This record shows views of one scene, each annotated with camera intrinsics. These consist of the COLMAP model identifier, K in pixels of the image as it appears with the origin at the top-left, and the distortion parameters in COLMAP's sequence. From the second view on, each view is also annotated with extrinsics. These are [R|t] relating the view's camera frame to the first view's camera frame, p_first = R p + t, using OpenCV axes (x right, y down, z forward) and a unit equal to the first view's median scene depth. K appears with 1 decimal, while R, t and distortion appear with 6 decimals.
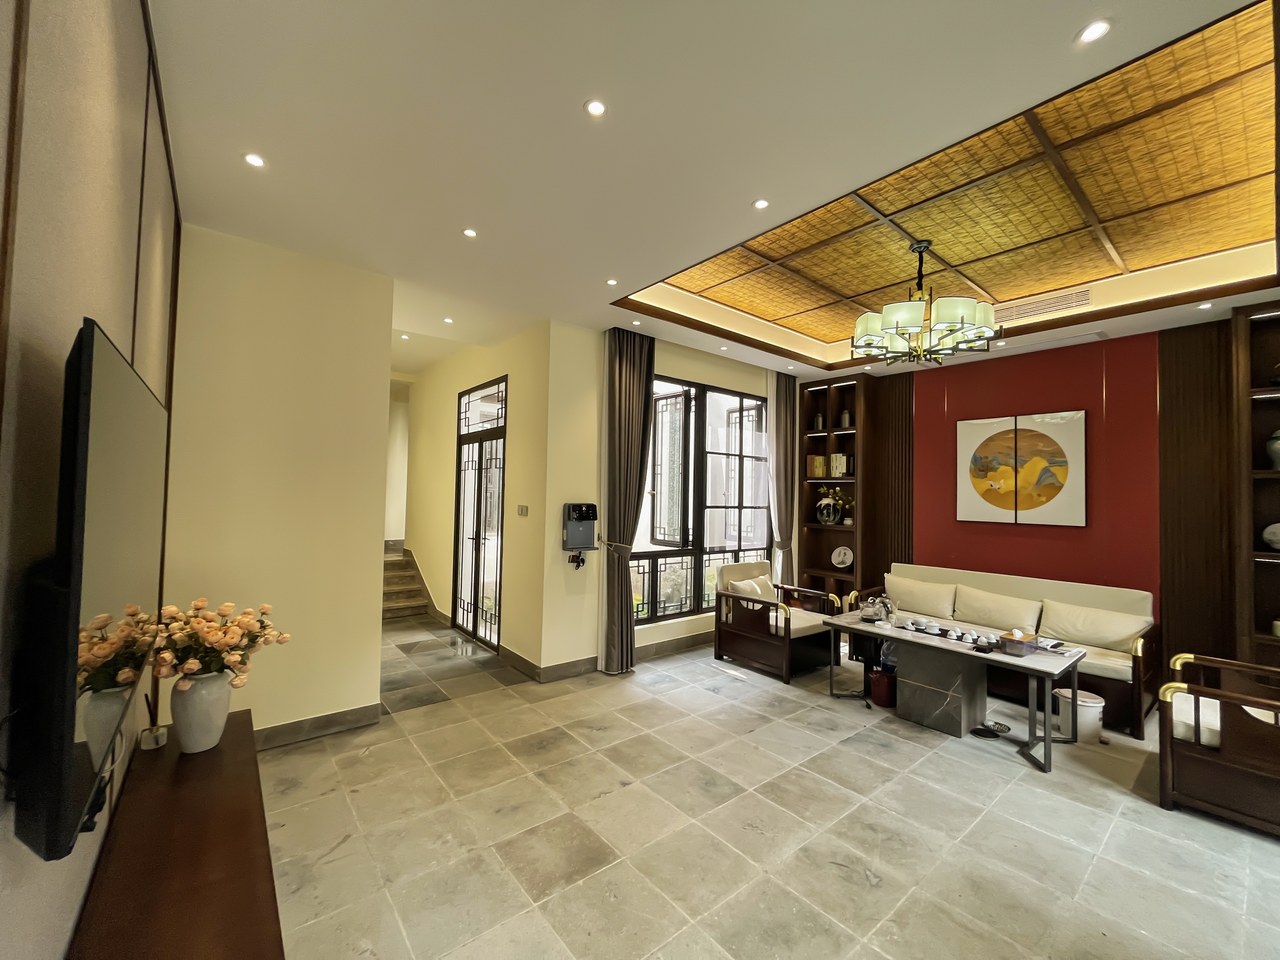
lens RADIAL K [[517.3, 0, 640.4], [0, 517.3, 478.0], [0, 0, 1]] dist [-0.002745, -0.000062]
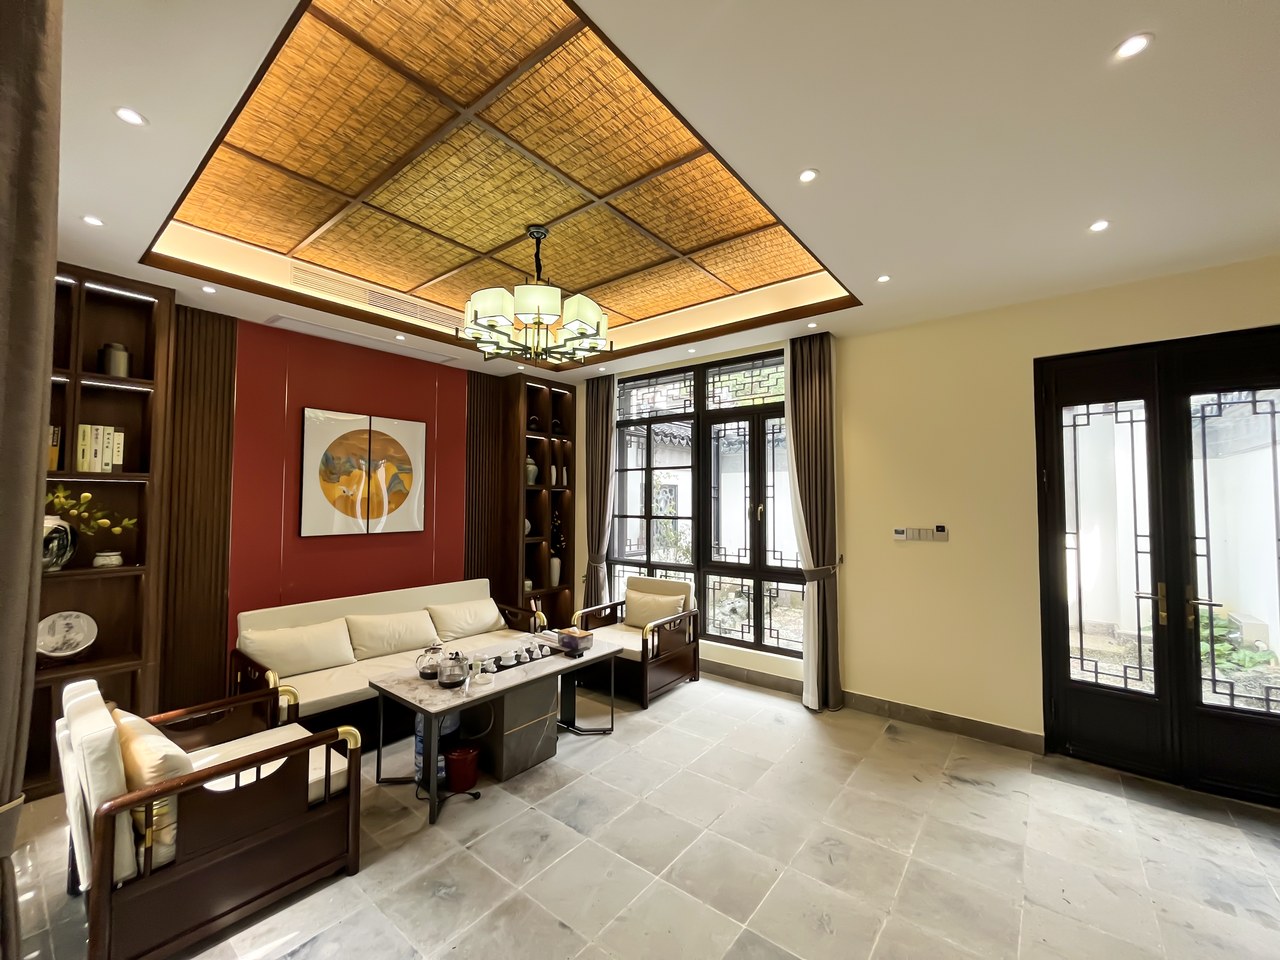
lens RADIAL K [[517.3, 0, 638.6], [0, 517.3, 478.2], [0, 0, 1]] dist [-0.002745, -0.000062]
pose [[-0.219049, 0.020411, 0.975500, -0.286040], [-0.036685, 0.998902, -0.029139, -0.000755], [-0.975024, -0.042170, -0.218060, 0.796888]]
